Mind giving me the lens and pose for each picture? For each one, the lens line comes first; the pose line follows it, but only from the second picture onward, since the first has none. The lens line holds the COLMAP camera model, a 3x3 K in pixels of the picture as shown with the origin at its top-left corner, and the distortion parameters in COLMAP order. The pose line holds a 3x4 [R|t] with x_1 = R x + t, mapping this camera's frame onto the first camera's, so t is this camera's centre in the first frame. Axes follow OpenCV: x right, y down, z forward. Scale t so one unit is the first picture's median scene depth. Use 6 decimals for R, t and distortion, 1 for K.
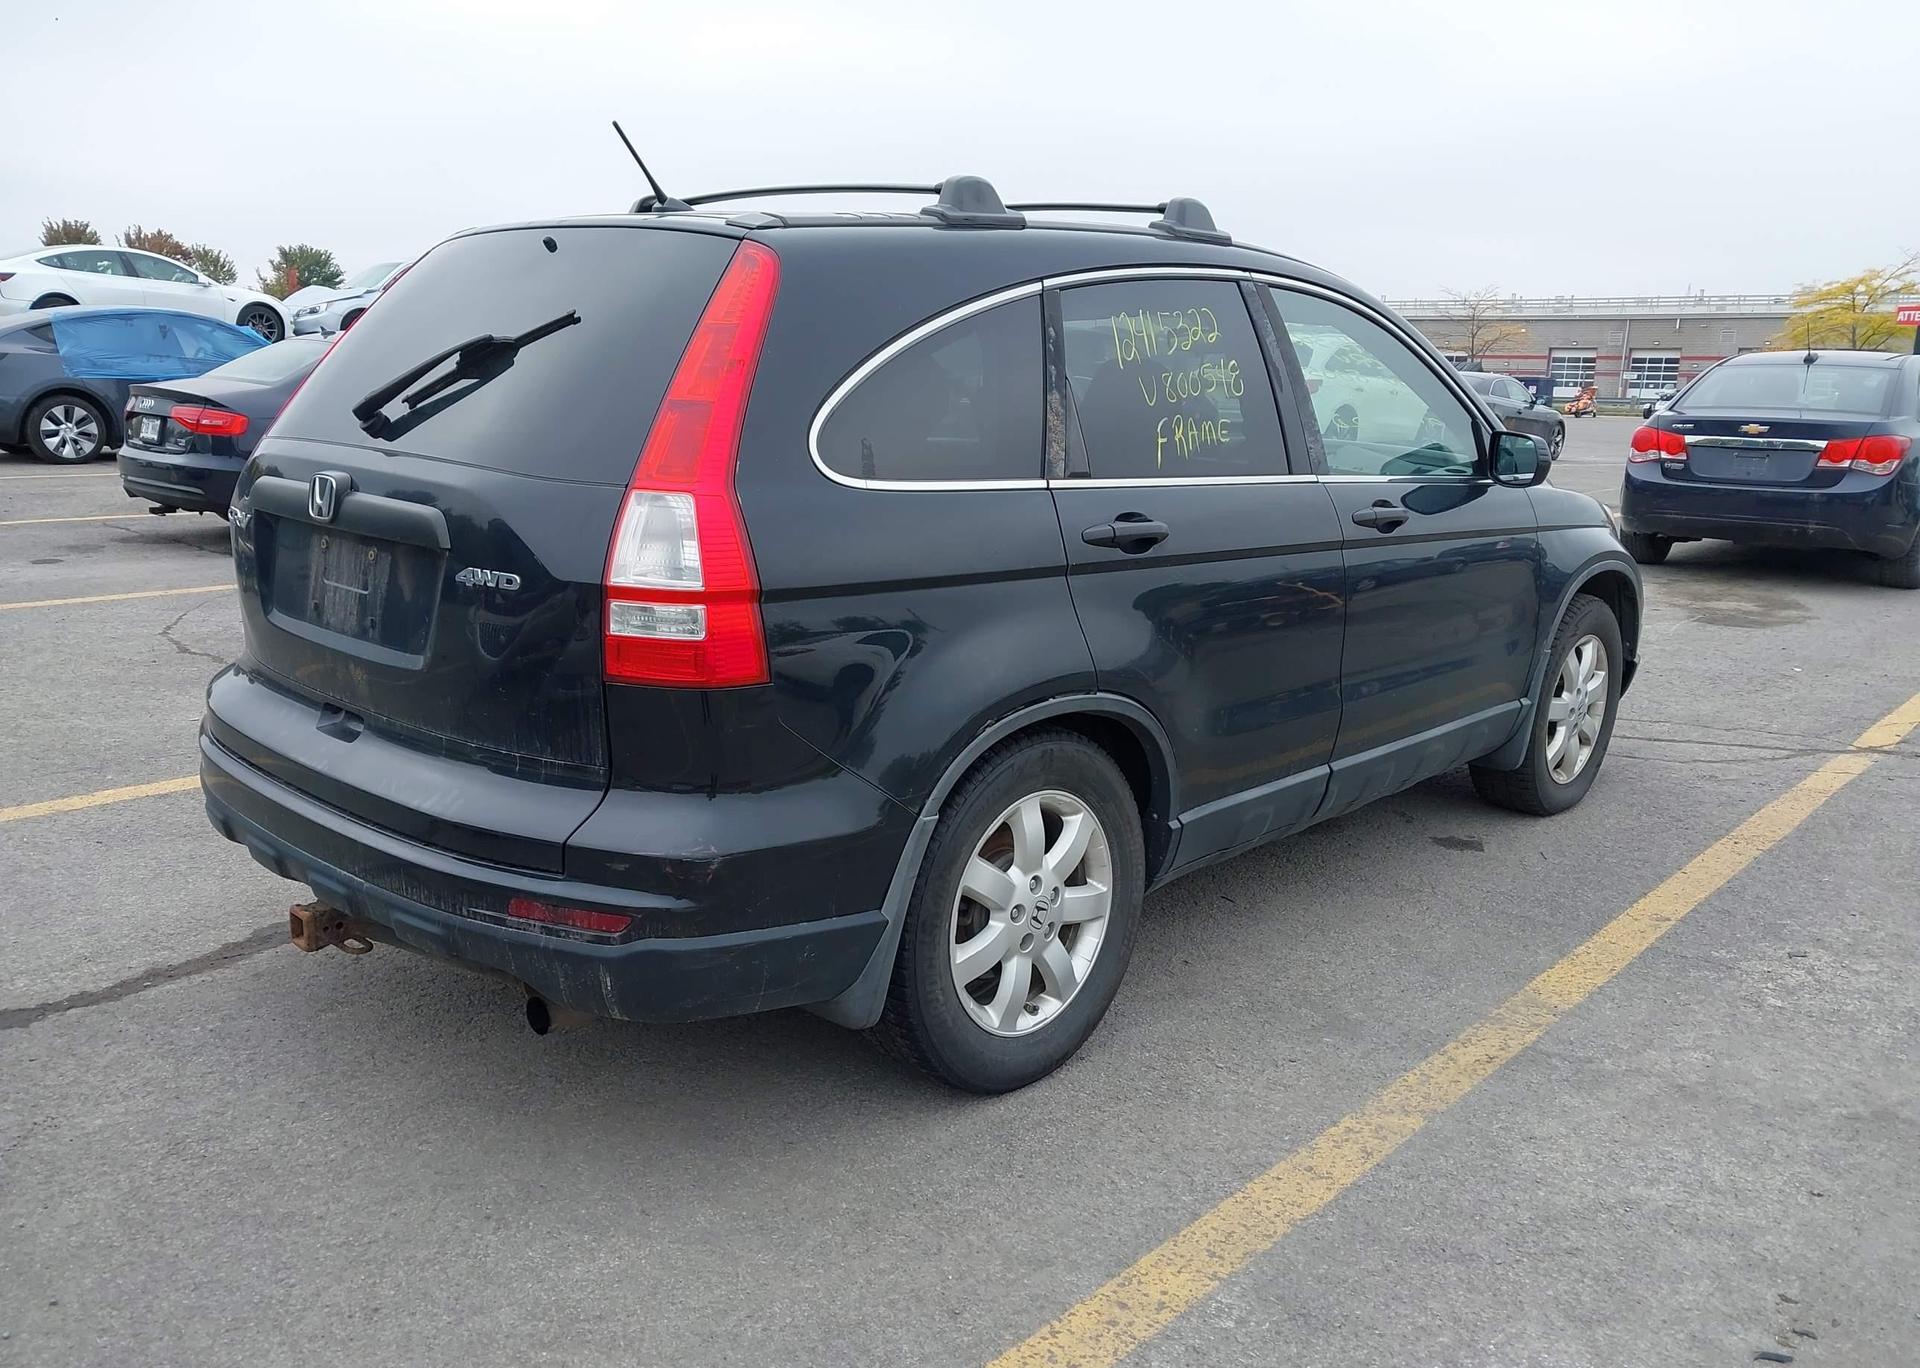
lens RADIAL K [[1546.6, 0, 918.1], [0, 1546.6, 696.2], [0, 0, 1]] dist [0.042429, -0.049136]
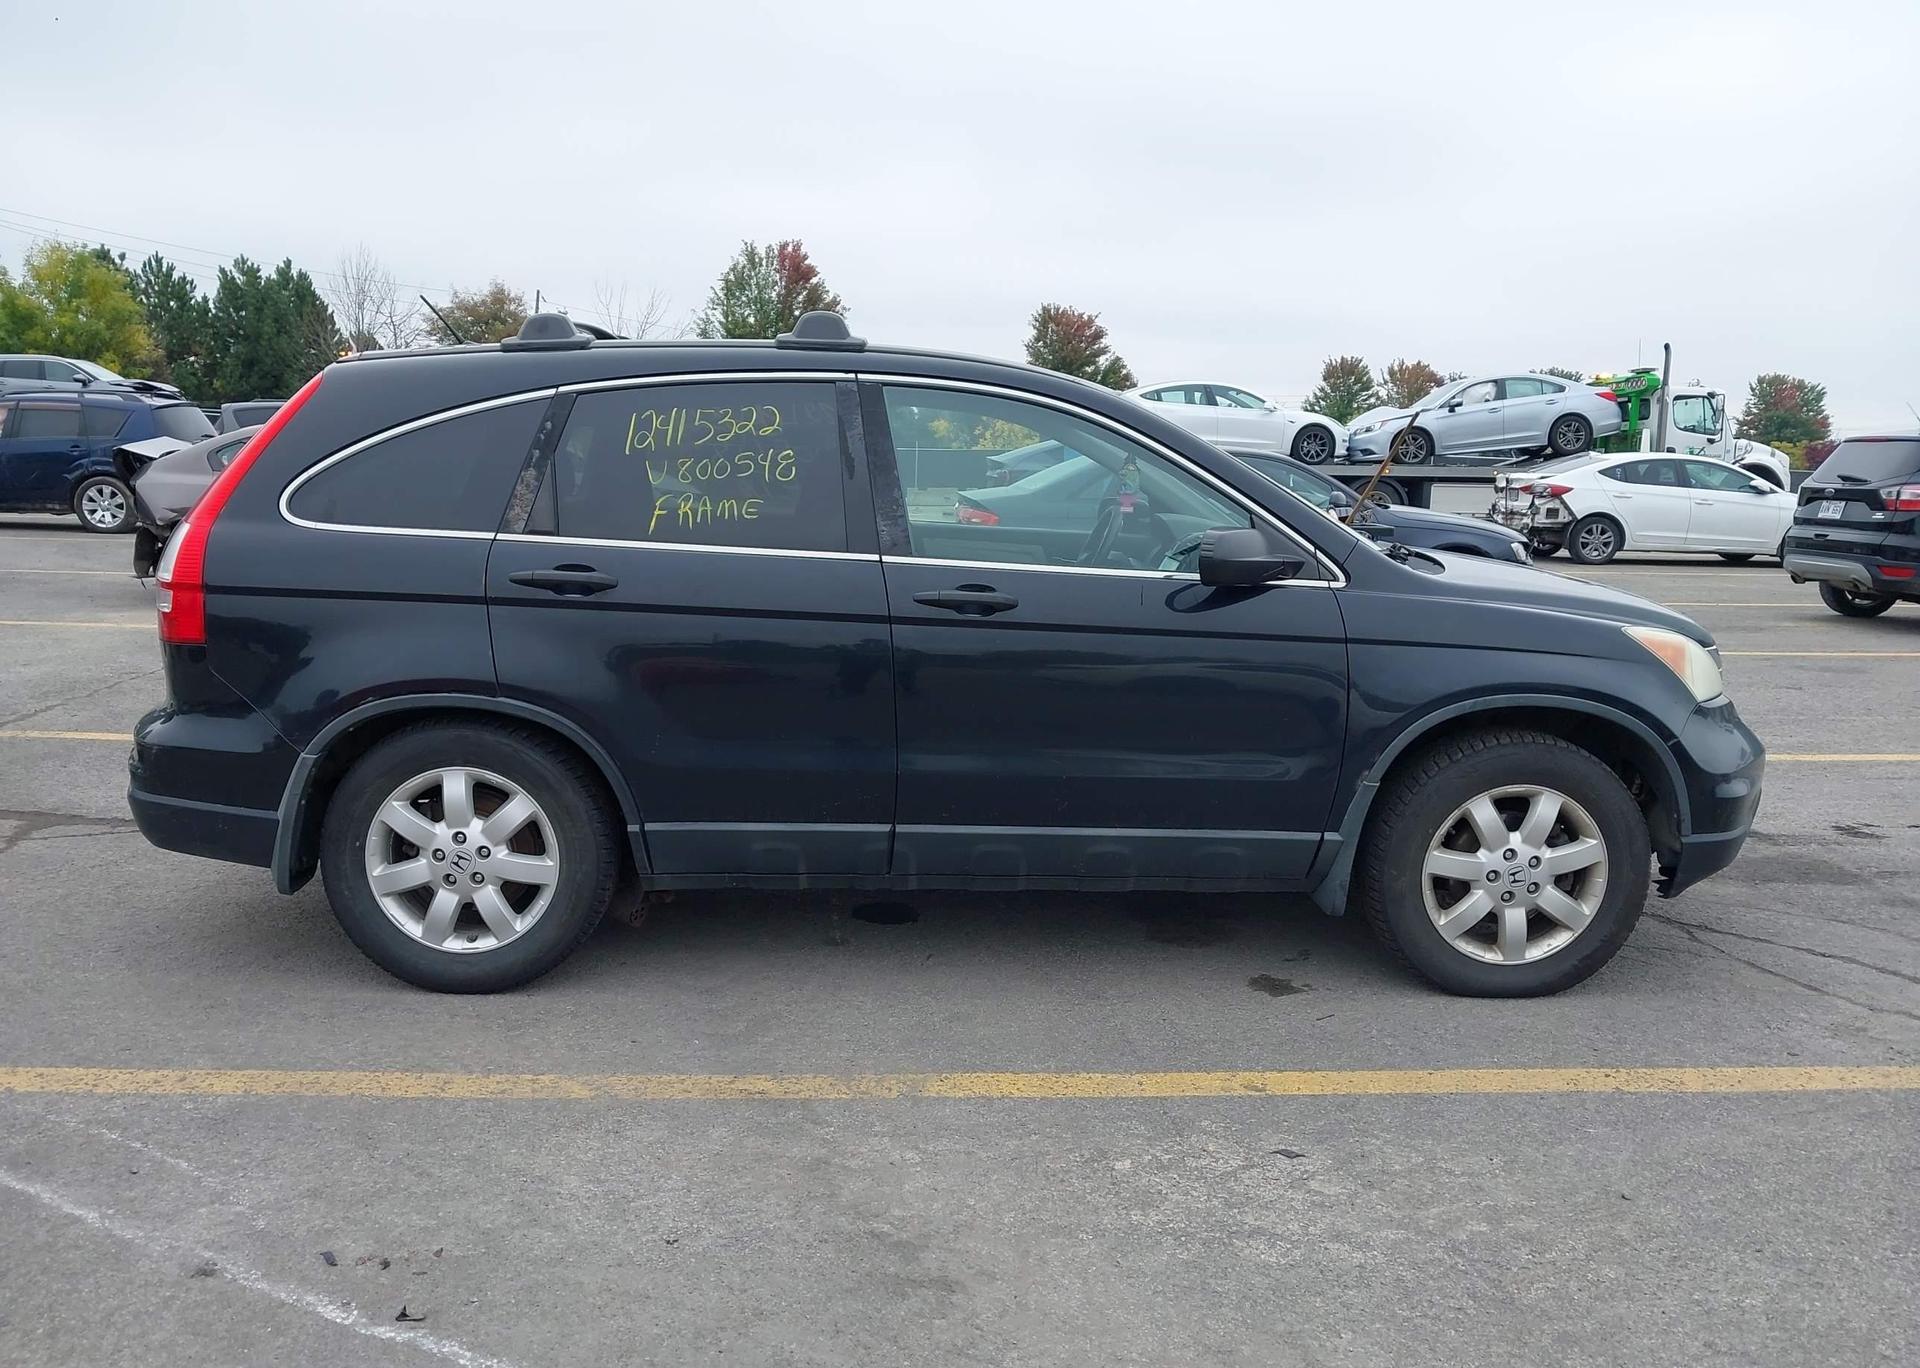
lens RADIAL K [[1546.6, 0, 936.2], [0, 1546.6, 656.4], [0, 0, 1]] dist [0.042429, -0.049136]
pose [[0.701015, 0.086138, -0.707925, 1.271841], [-0.156045, 0.987151, -0.034408, -0.047842], [0.695865, 0.134588, 0.705449, 0.326118]]
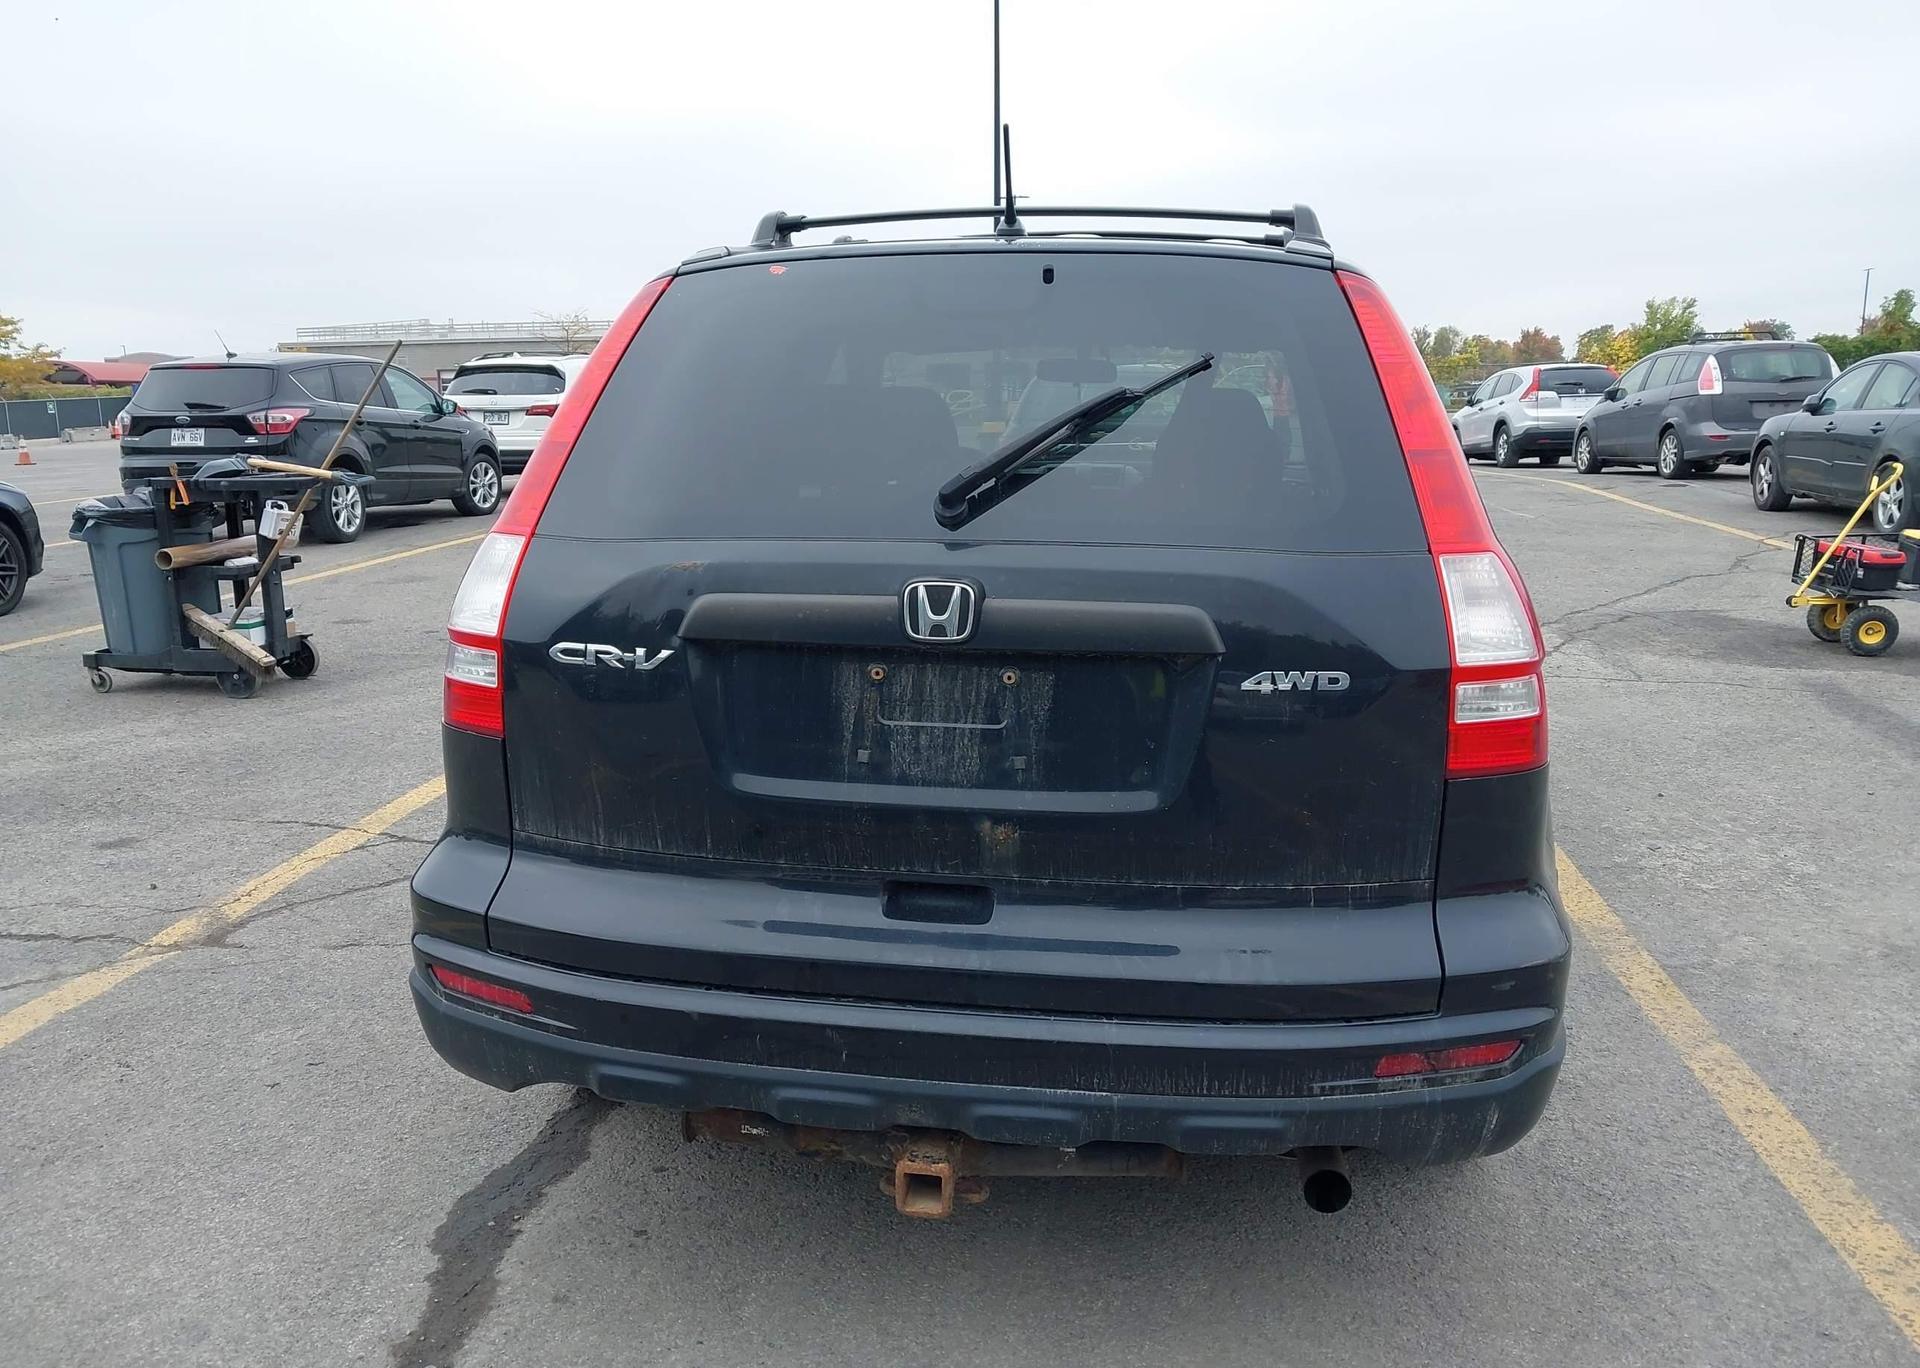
lens RADIAL K [[1546.6, 0, 934.0], [0, 1546.6, 701.4], [0, 0, 1]] dist [0.042429, -0.049136]
pose [[0.820798, -0.145449, 0.552391, -0.730909], [0.150841, 0.987903, 0.035988, -0.101780], [-0.550943, 0.053784, 0.832808, 0.349642]]
